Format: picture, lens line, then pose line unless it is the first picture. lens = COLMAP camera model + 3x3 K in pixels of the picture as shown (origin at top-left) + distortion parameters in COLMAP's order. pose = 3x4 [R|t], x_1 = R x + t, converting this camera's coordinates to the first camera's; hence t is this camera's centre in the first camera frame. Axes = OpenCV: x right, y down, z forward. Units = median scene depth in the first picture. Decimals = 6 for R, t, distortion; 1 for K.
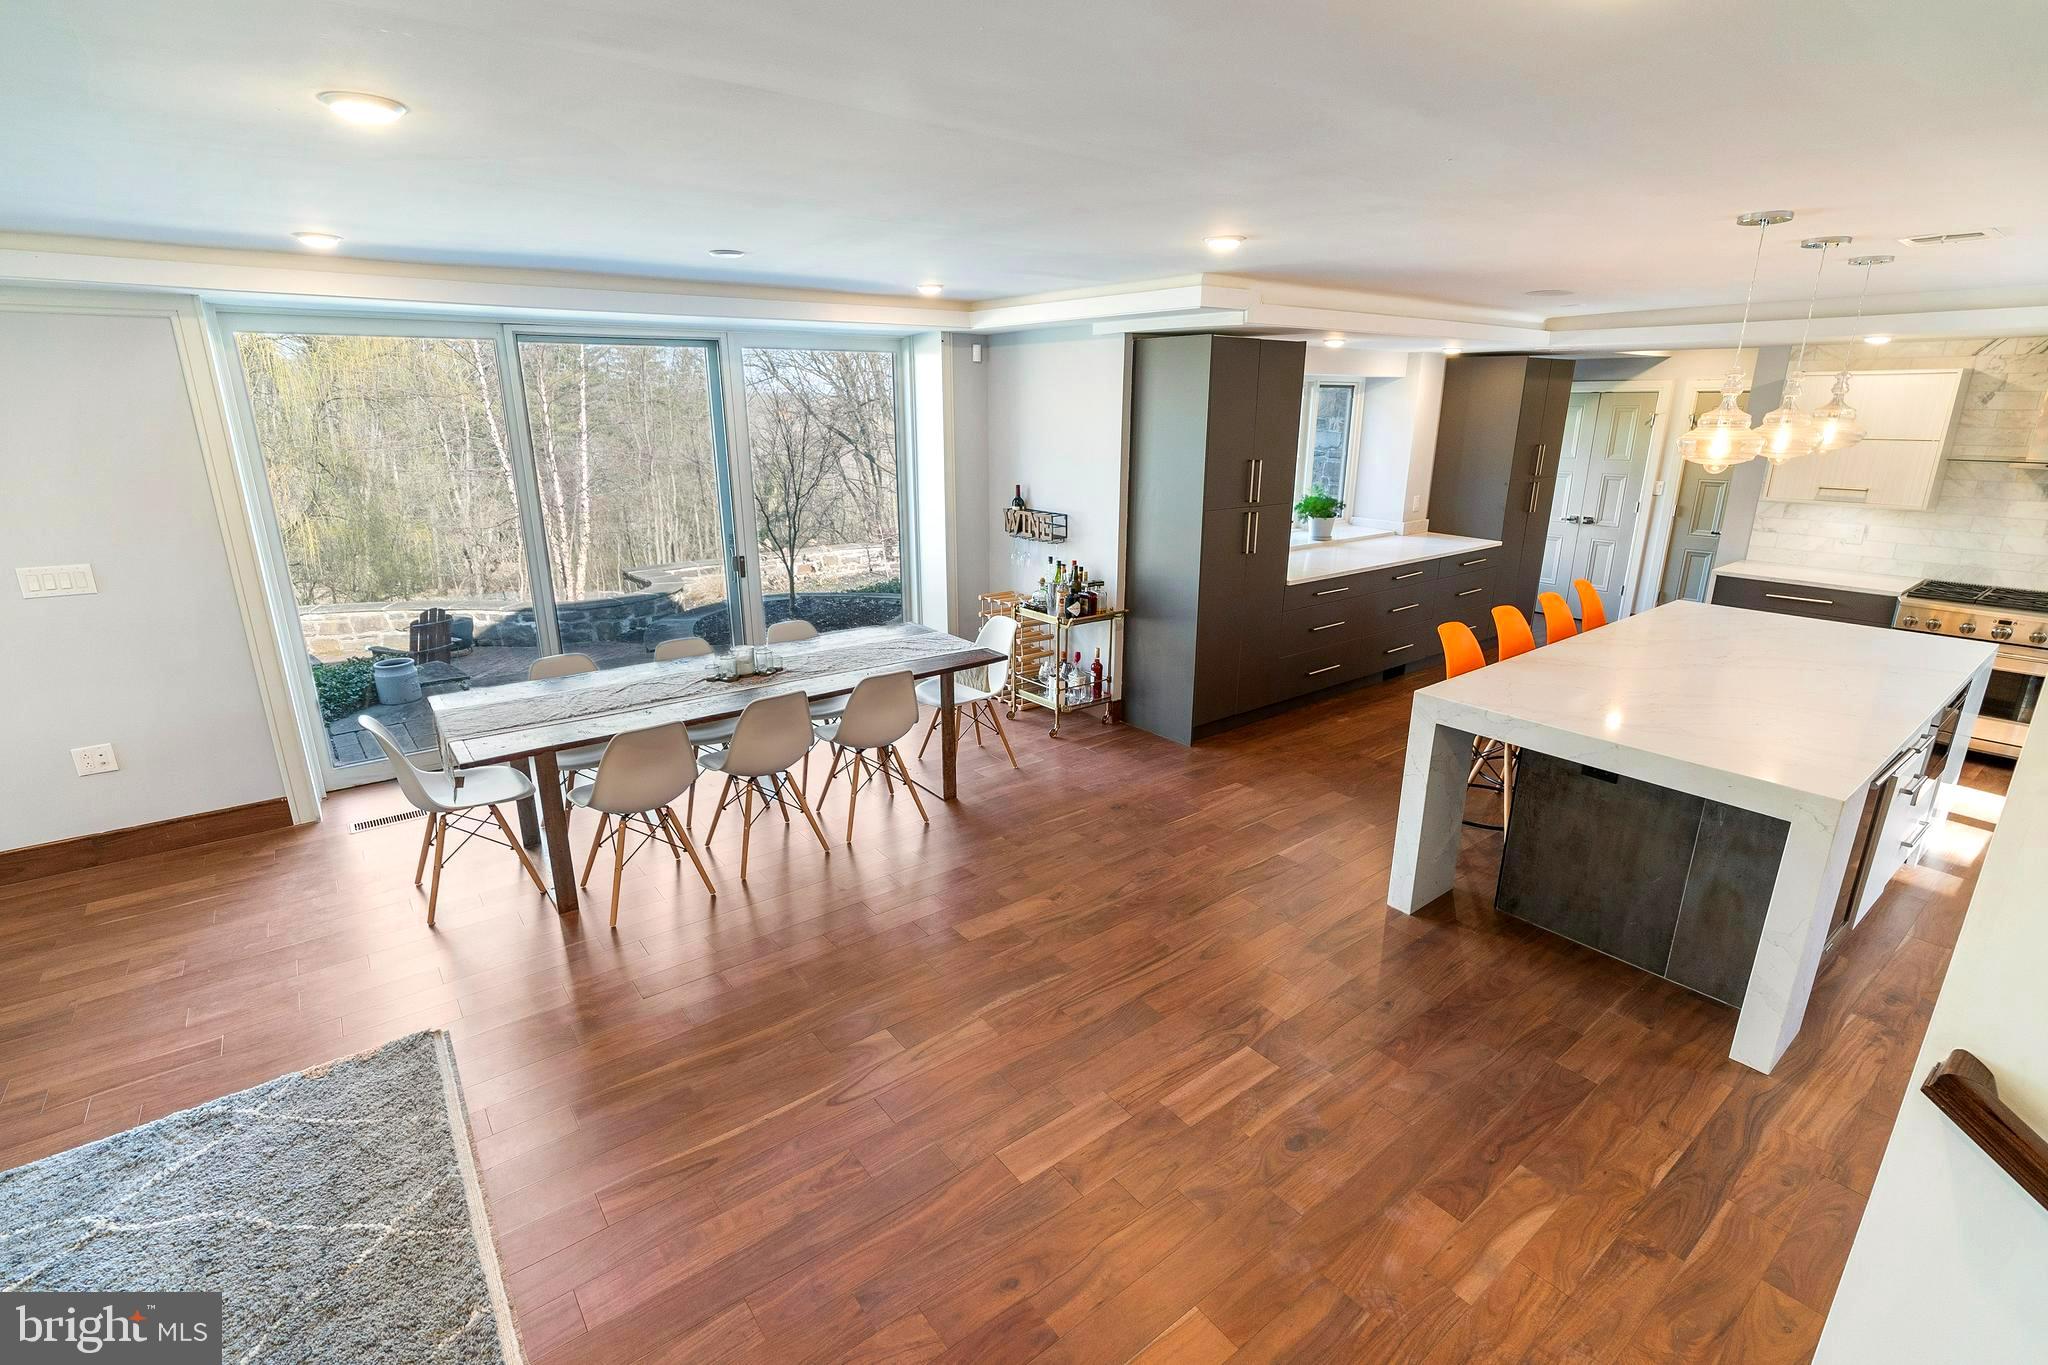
lens RADIAL K [[932.7, 0, 1025.0], [0, 932.7, 677.5], [0, 0, 1]] dist [-0.014505, 0.006414]
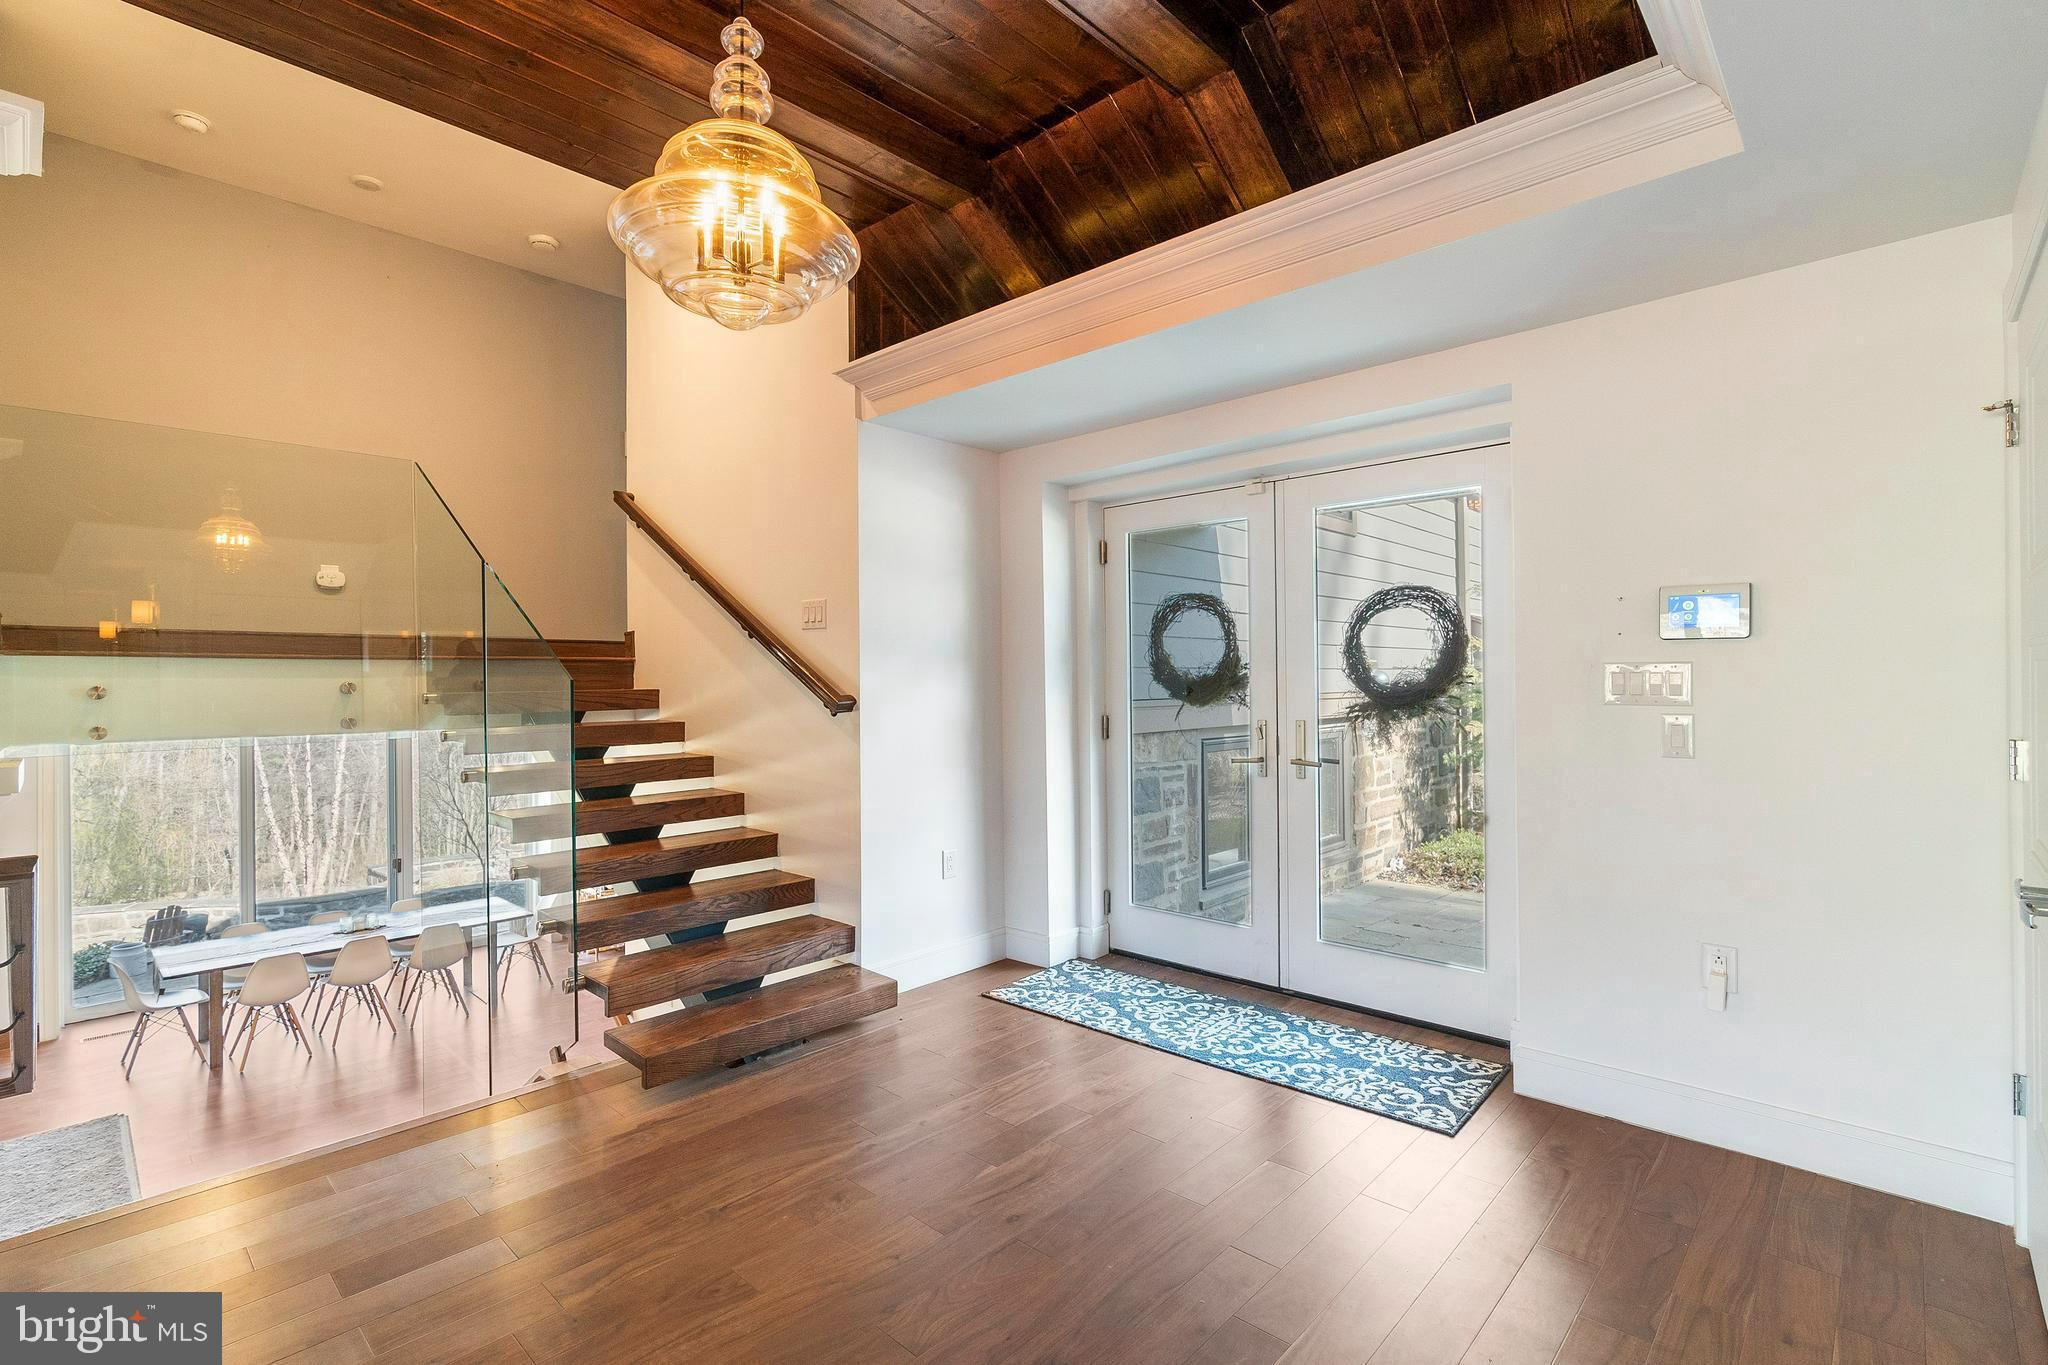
lens RADIAL K [[932.7, 0, 1031.6], [0, 932.7, 685.2], [0, 0, 1]] dist [-0.014505, 0.006414]
pose [[0.985677, -0.007559, 0.168477, 0.514285], [0.054526, 0.959625, -0.275946, 0.082666], [-0.159589, 0.281180, 0.946292, -0.774237]]
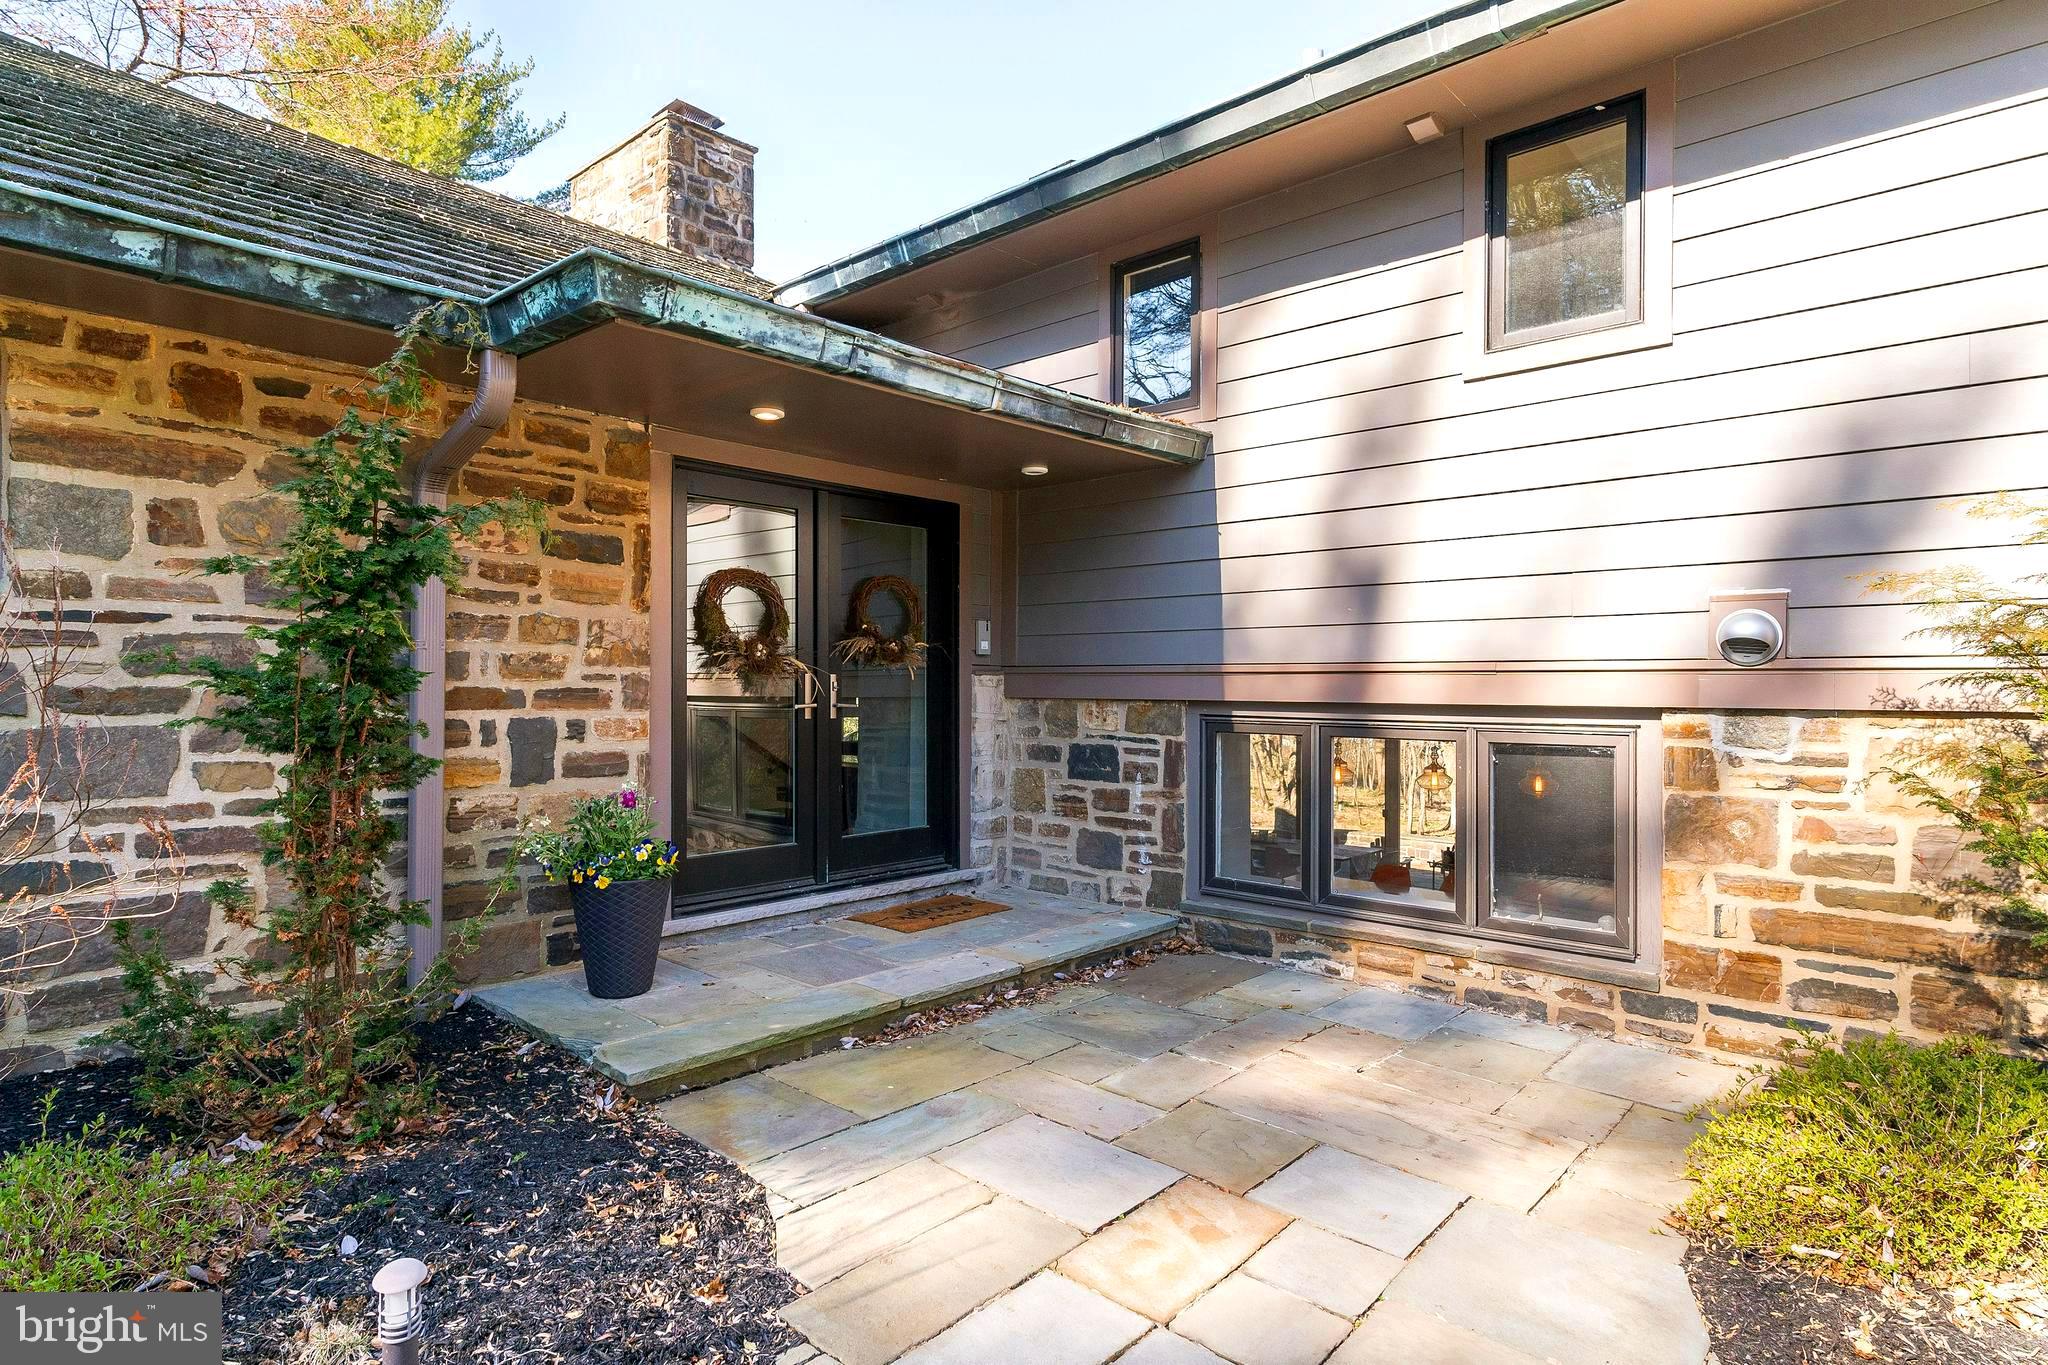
lens RADIAL K [[1102.2, 0, 1022.5], [0, 1102.2, 680.6], [0, 0, 1]] dist [0.000598, 0.000039]
pose [[0.176828, 0.000698, -0.984242, 1.875122], [-0.279696, 0.958808, -0.049570, -0.068506], [0.943664, 0.284054, 0.169739, -0.145837]]
